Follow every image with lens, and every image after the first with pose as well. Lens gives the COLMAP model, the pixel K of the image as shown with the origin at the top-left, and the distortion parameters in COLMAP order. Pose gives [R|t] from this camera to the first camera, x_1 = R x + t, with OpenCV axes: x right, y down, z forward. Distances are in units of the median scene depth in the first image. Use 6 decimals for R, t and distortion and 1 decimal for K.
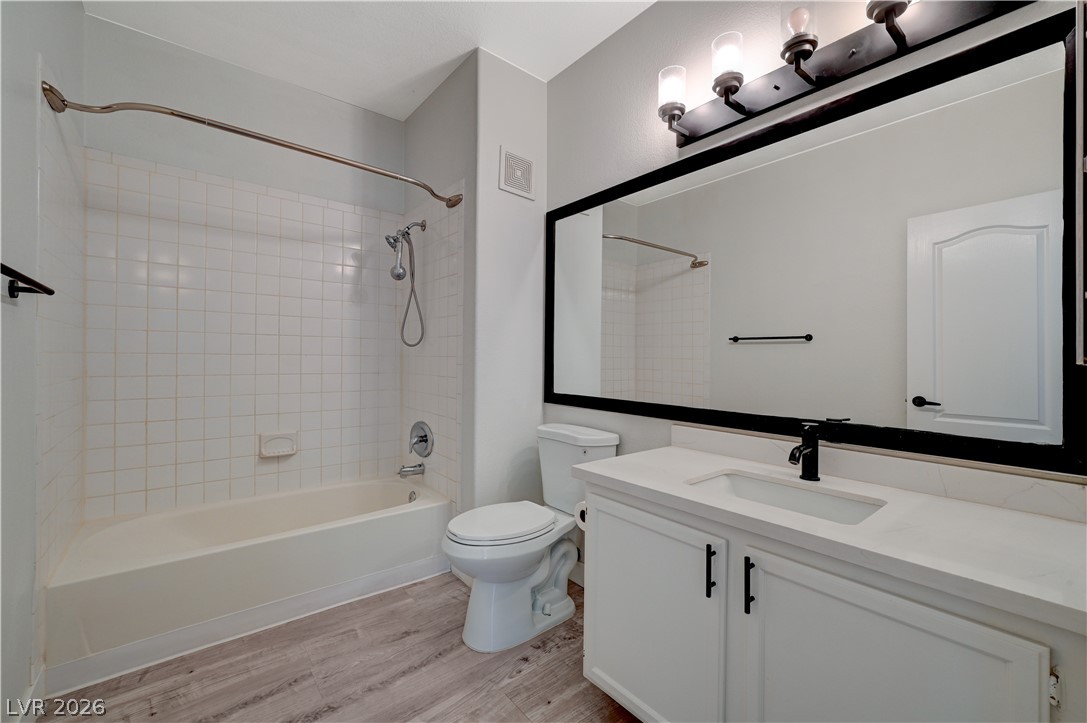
lens RADIAL K [[442.7, 0, 543.2], [0, 442.7, 355.4], [0, 0, 1]] dist [-0.007995, 0.001381]
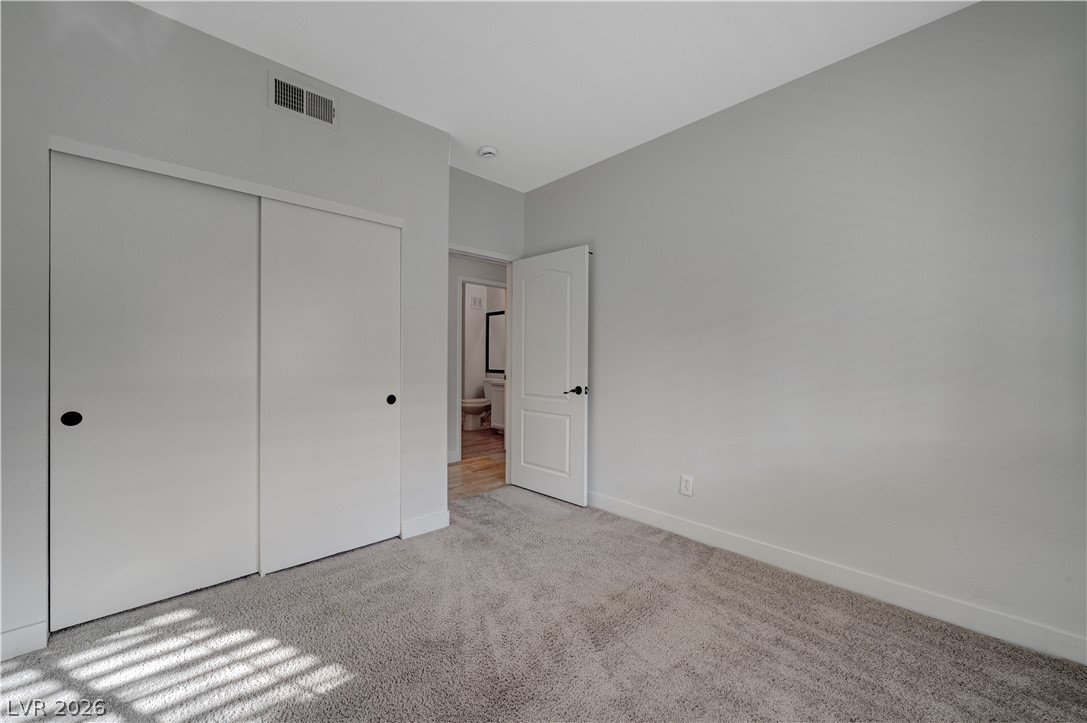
lens RADIAL K [[442.7, 0, 543.1], [0, 442.7, 365.6], [0, 0, 1]] dist [-0.007995, 0.001381]
pose [[0.996673, -0.001782, 0.081483, 0.161634], [0.001158, 0.999970, 0.007701, 0.030238], [-0.081495, -0.007581, 0.996645, -2.322522]]
